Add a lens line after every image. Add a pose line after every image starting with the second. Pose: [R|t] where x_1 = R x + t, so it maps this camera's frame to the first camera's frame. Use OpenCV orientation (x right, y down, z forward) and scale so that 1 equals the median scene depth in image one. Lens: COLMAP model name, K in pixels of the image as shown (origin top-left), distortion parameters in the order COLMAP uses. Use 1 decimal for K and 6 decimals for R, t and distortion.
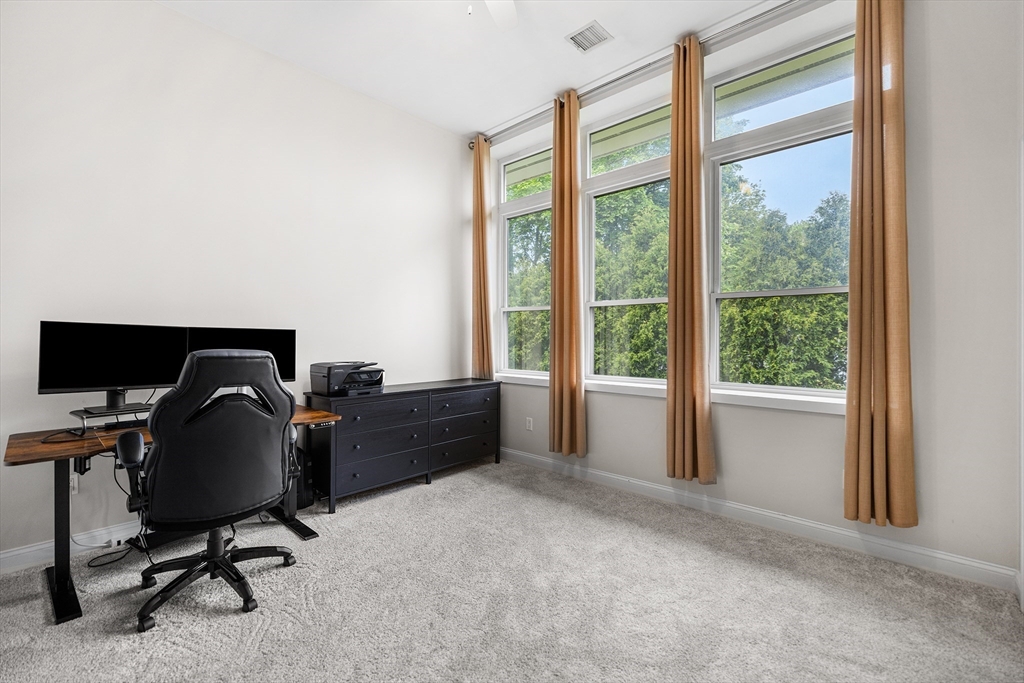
lens RADIAL K [[434.2, 0, 512.0], [0, 434.2, 341.5], [0, 0, 1]] dist [0.001519, 0.000348]
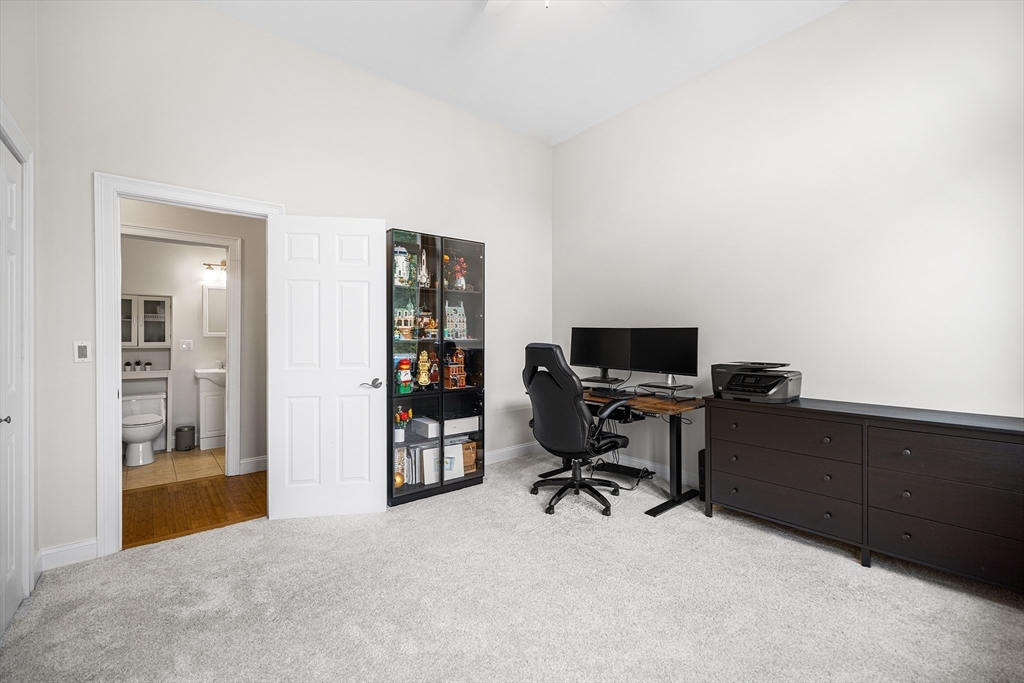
lens RADIAL K [[434.2, 0, 512.0], [0, 434.2, 341.5], [0, 0, 1]] dist [0.001519, 0.000348]
pose [[-0.129912, 0.004404, -0.991516, 0.598314], [-0.007458, 0.999958, 0.005418, 0.004189], [0.991497, 0.008098, -0.129874, 0.689645]]
